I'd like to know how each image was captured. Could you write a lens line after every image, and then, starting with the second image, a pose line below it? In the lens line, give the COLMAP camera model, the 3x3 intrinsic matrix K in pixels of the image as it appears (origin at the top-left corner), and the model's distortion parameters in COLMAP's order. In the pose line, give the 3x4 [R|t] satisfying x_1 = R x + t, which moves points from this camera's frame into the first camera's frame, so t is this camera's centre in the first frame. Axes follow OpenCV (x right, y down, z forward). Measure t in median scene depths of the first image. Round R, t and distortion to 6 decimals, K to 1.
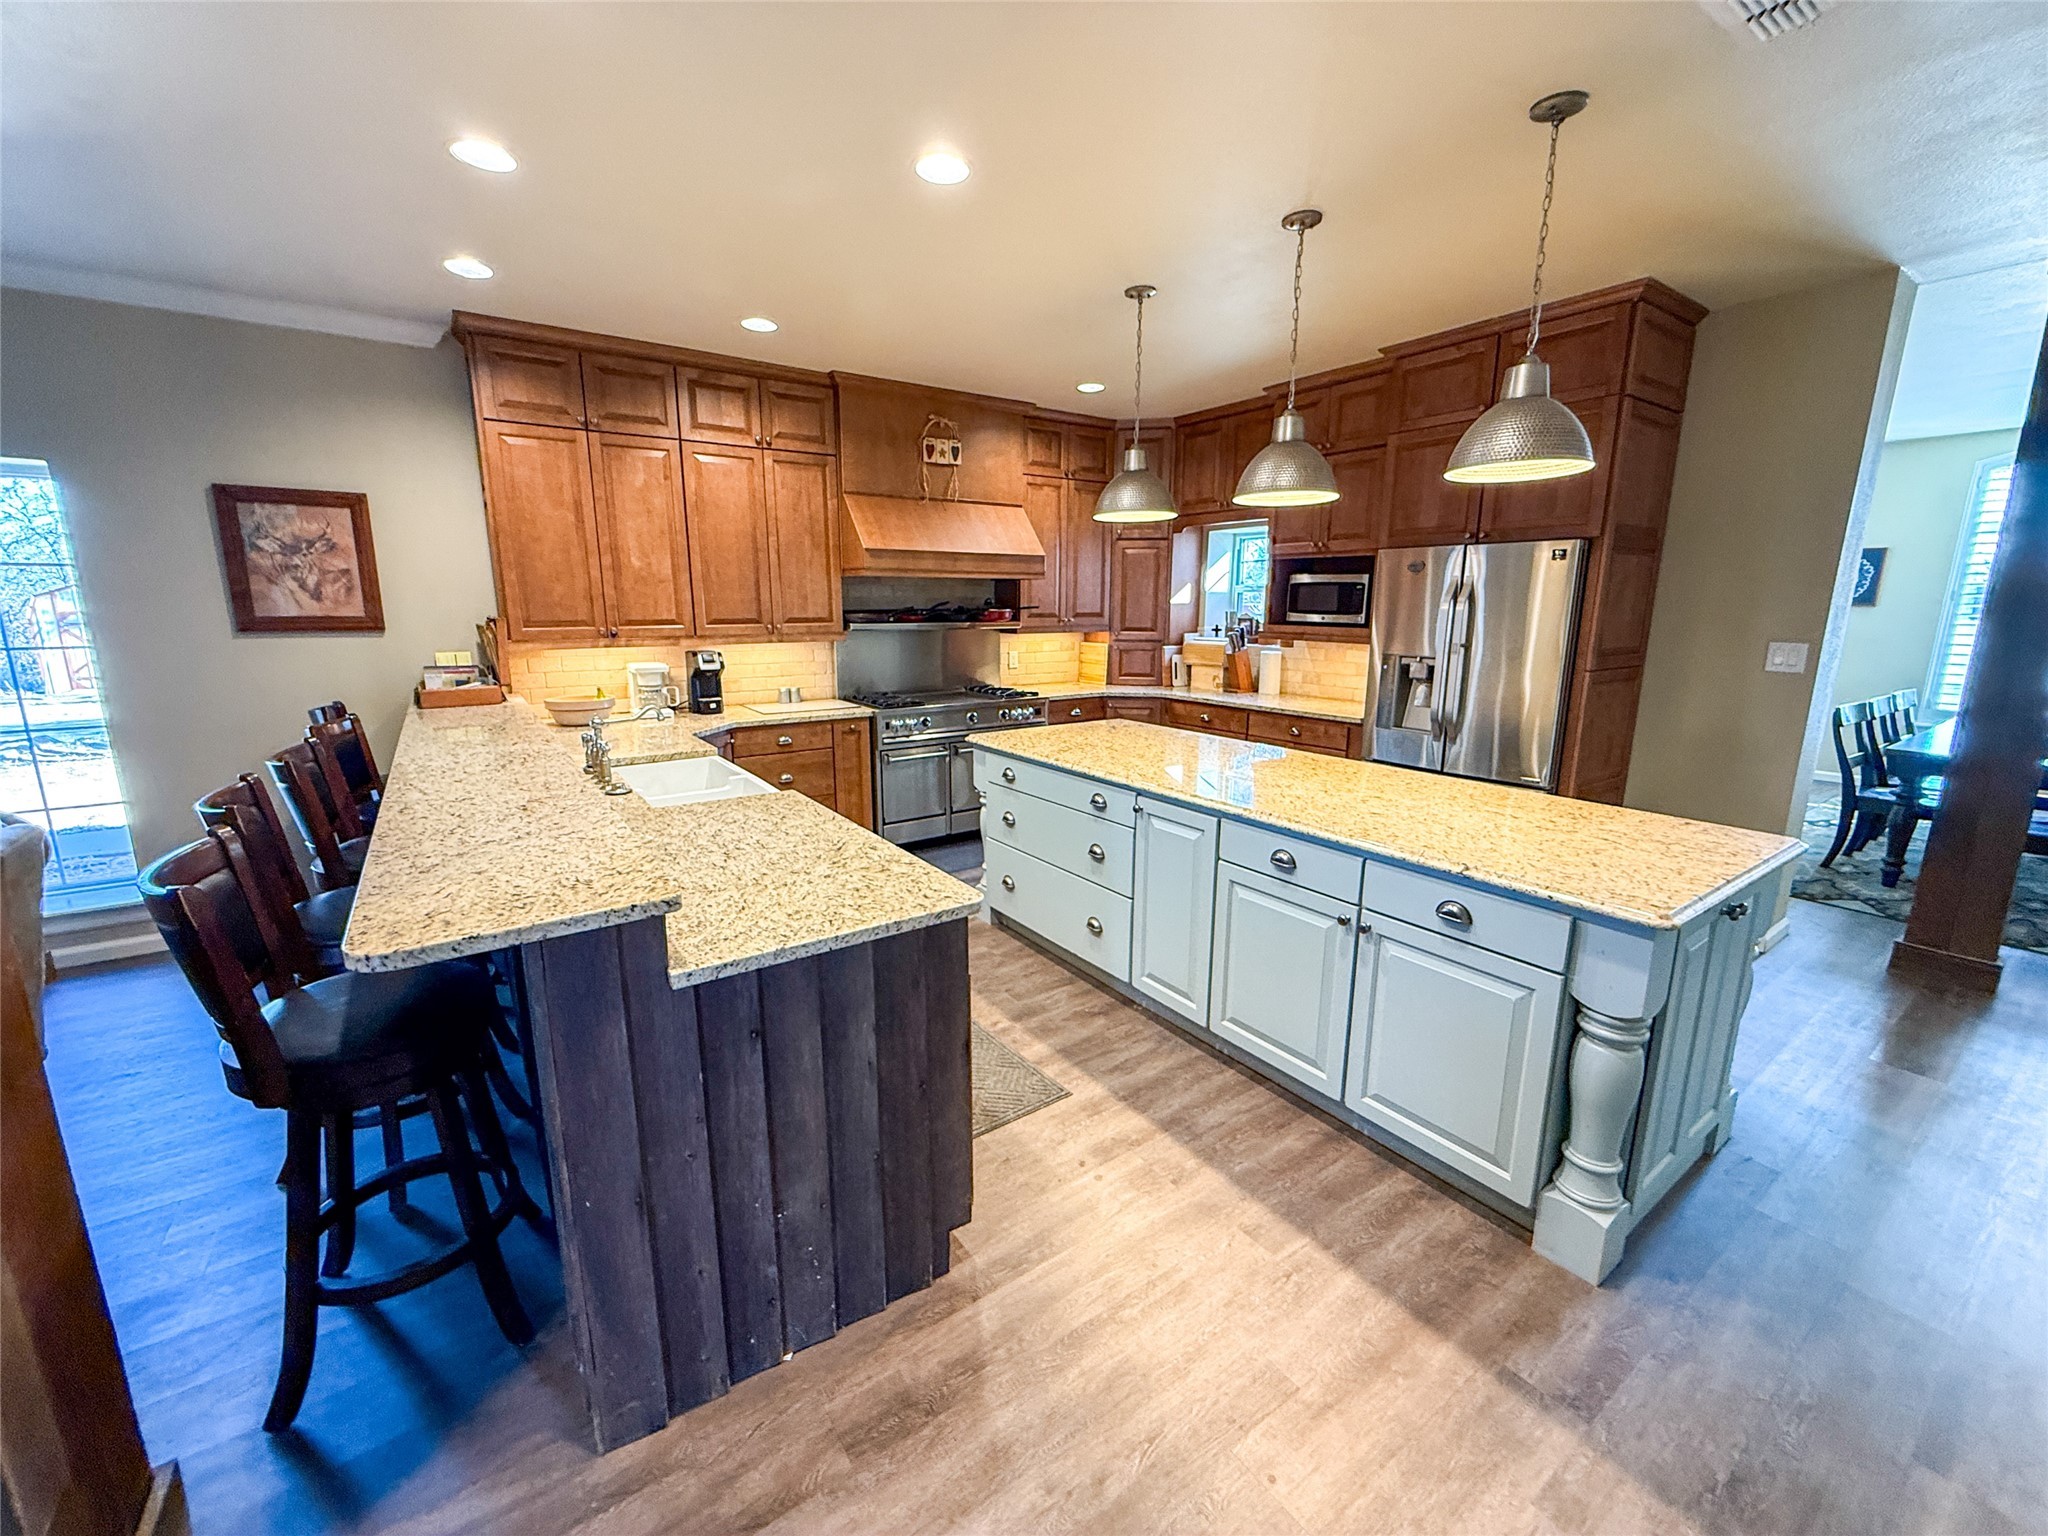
lens RADIAL K [[823.2, 0, 1024.9], [0, 823.2, 769.2], [0, 0, 1]] dist [-0.001371, -0.000115]
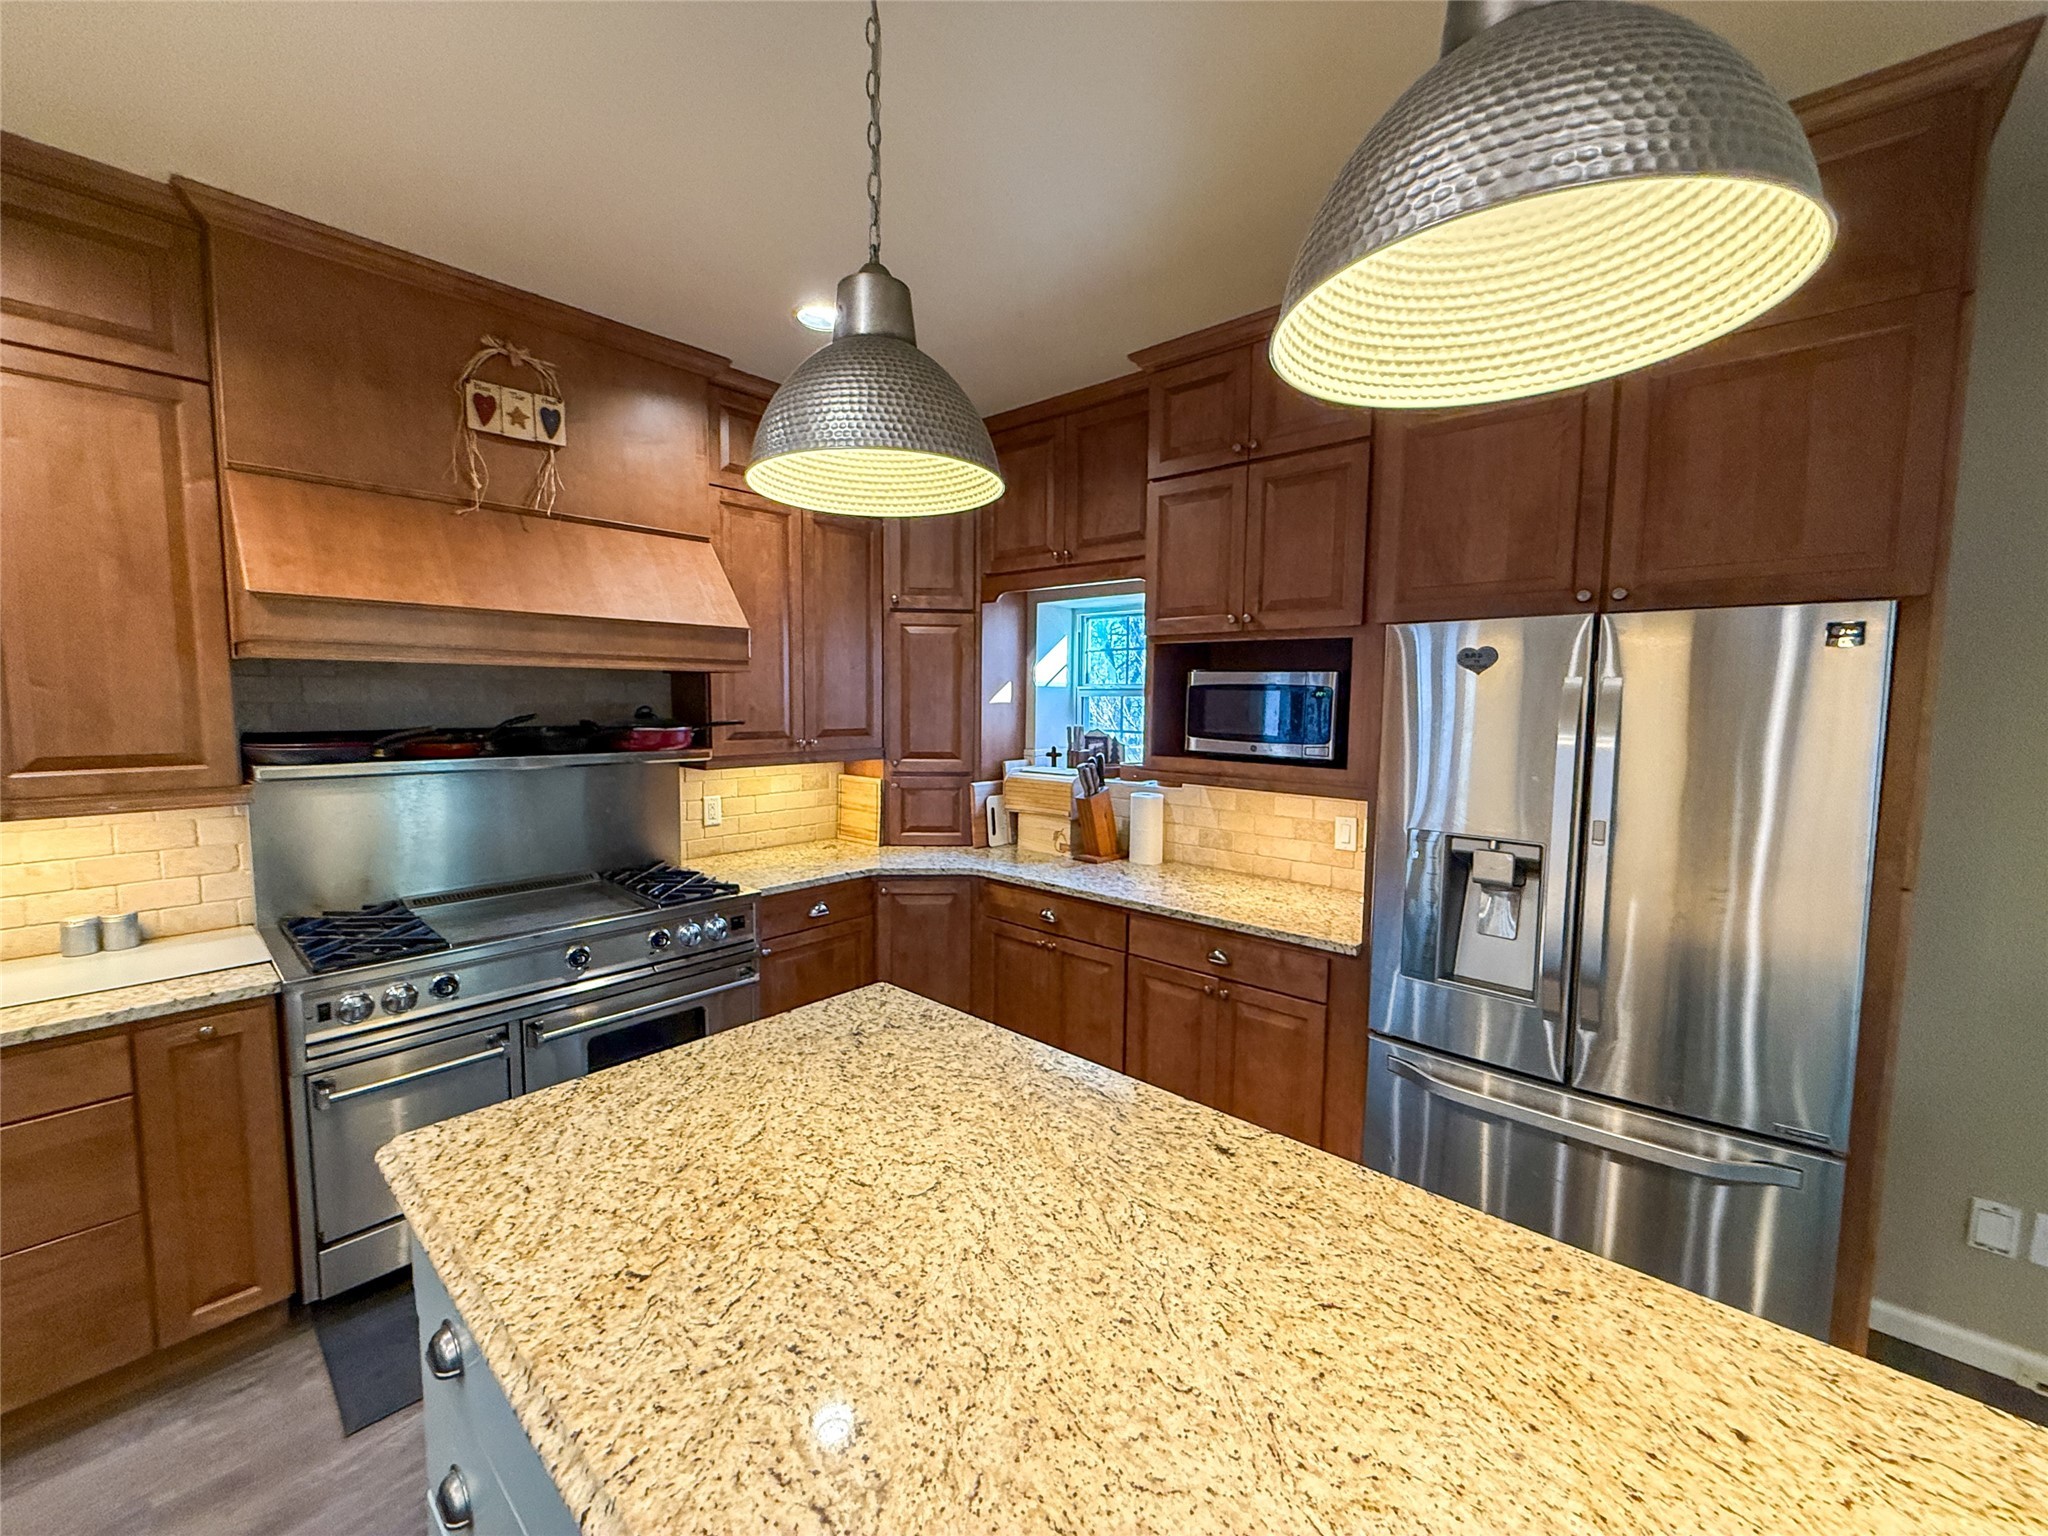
lens RADIAL K [[823.2, 0, 1025.3], [0, 823.2, 765.0], [0, 0, 1]] dist [-0.001371, -0.000115]
pose [[0.972877, -0.010953, 0.231065, 0.070724], [0.038090, 0.992829, -0.113310, -0.098829], [-0.228167, 0.119038, 0.966318, 0.429093]]
